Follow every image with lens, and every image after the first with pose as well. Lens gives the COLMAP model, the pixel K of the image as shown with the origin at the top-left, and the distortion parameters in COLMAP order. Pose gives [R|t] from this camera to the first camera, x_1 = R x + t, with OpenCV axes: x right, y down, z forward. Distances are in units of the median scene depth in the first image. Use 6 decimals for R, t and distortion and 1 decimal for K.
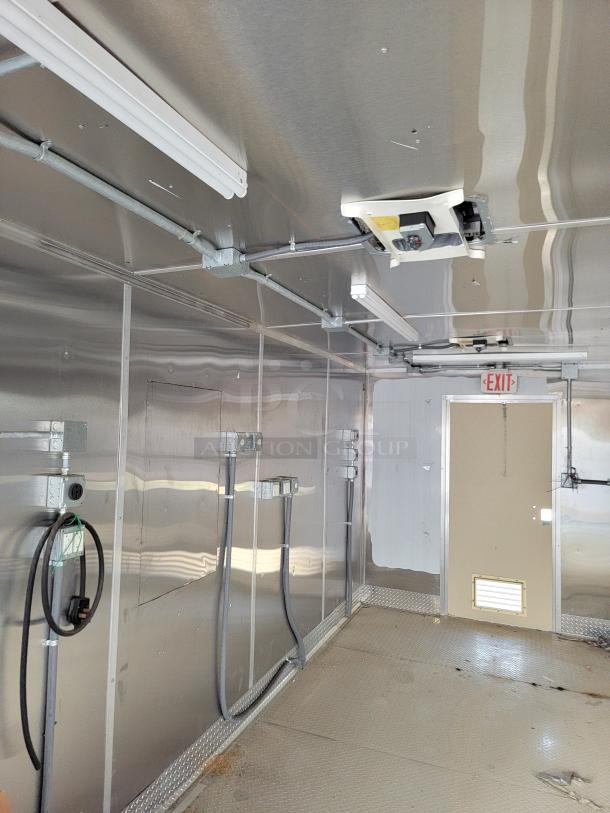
lens RADIAL K [[562.3, 0, 298.0], [0, 562.3, 401.5], [0, 0, 1]] dist [0.091102, -0.078344]
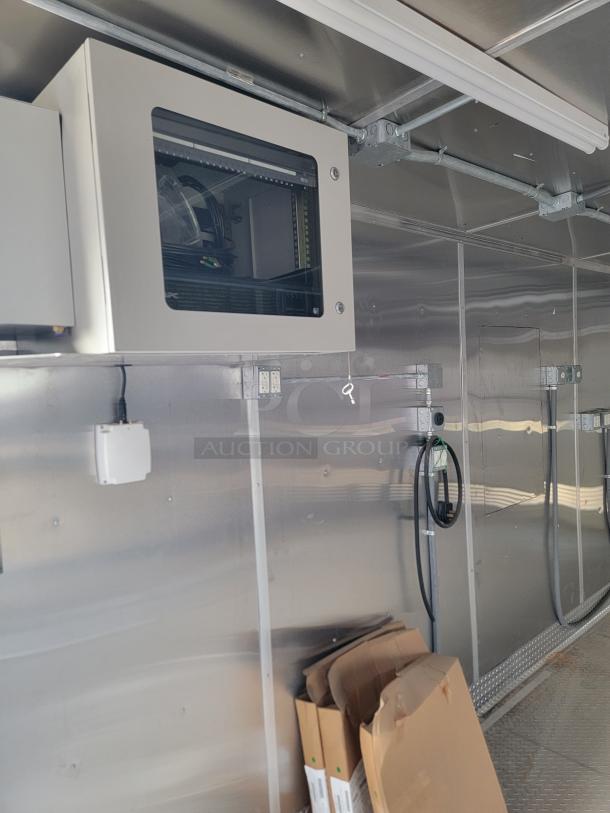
lens RADIAL K [[562.3, 0, 300.8], [0, 562.3, 408.2], [0, 0, 1]] dist [0.091102, -0.078344]
pose [[0.899505, -0.043930, -0.434696, -0.073332], [0.088635, 0.992592, 0.083100, 0.001866], [0.427825, -0.113278, 0.896735, -0.154195]]
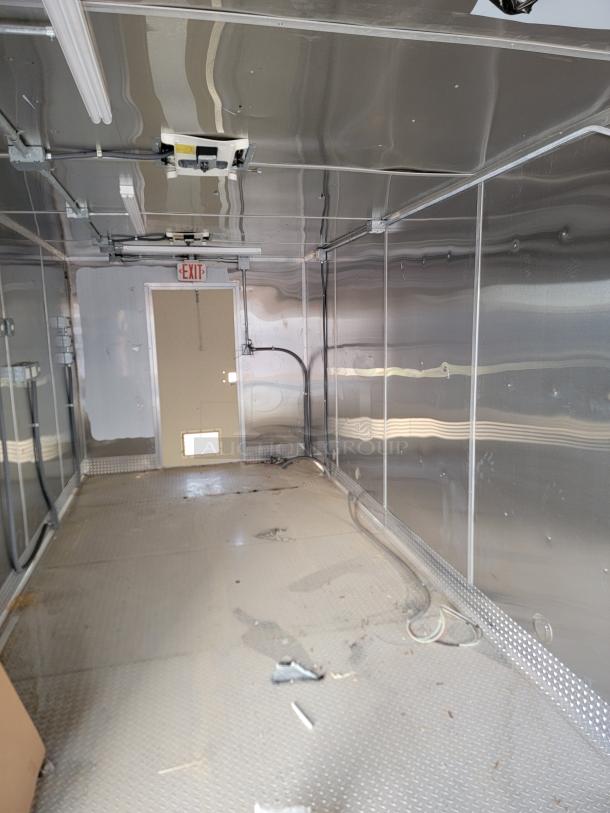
lens RADIAL K [[562.3, 0, 303.9], [0, 562.3, 401.3], [0, 0, 1]] dist [0.091102, -0.078344]
pose [[0.813490, -0.127489, 0.567434, -0.248887], [0.018399, 0.980831, 0.193992, 0.009873], [-0.581288, -0.147370, 0.800241, -0.188560]]
